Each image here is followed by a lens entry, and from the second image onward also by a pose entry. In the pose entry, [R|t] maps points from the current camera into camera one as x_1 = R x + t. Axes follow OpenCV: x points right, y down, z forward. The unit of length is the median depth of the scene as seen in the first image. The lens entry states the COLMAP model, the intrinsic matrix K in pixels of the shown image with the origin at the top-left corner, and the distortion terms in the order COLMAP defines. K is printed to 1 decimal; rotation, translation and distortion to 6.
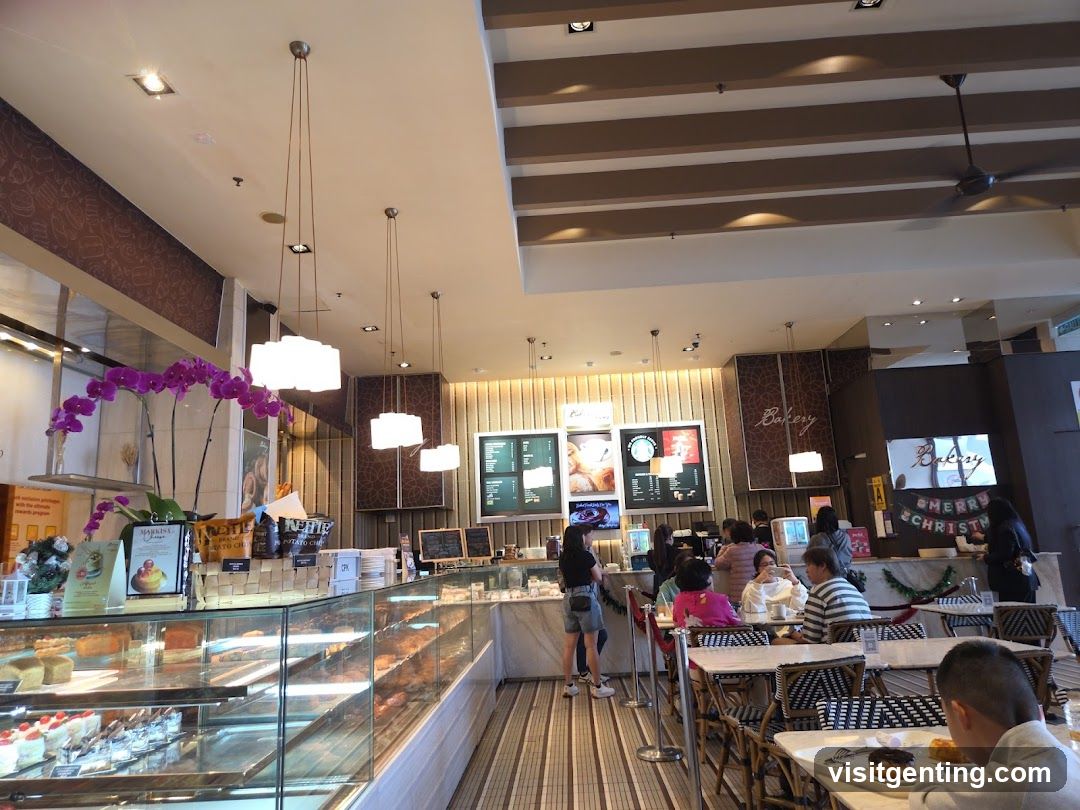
lens RADIAL K [[692.9, 0, 540.0], [0, 692.9, 405.0], [0, 0, 1]] dist [0.002052, 0.000060]
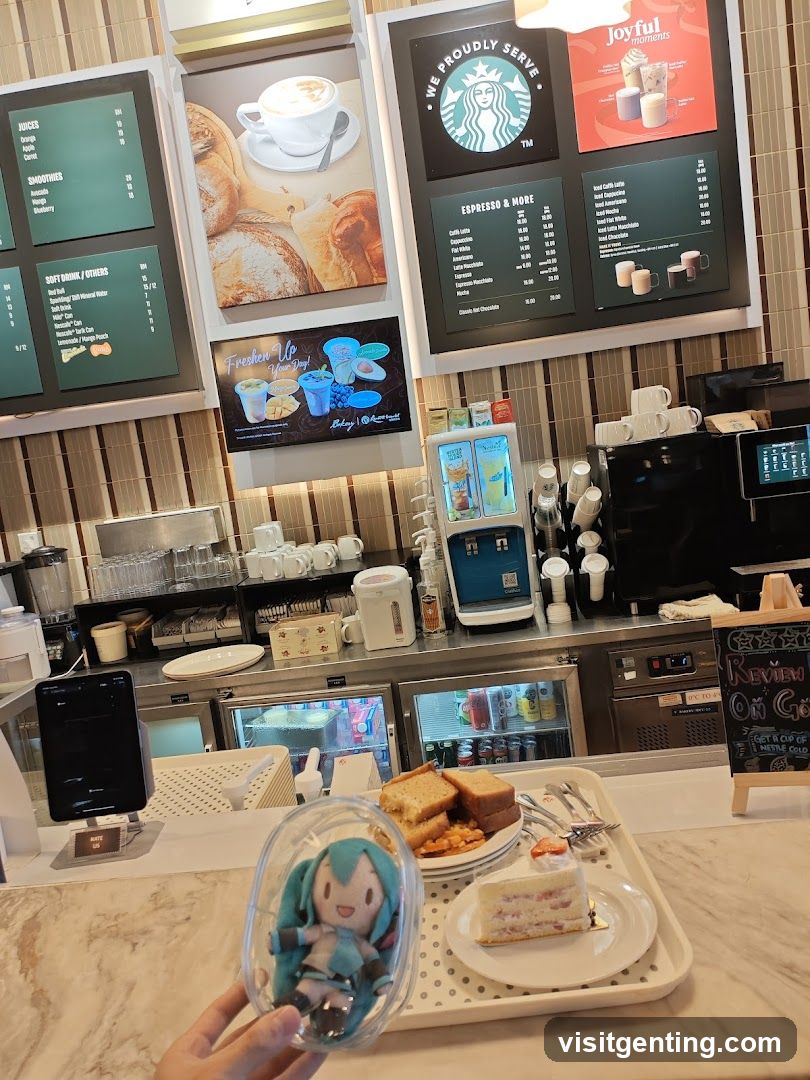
lens RADIAL K [[911.0, 0, 405.0], [0, 911.0, 540.0], [0, 0, 1]] dist [0.068940, -0.000267]
pose [[0.995278, -0.087846, -0.041288, 0.120536], [0.096397, 0.944377, 0.314419, 0.106668], [0.011371, -0.316914, 0.948386, 0.641714]]
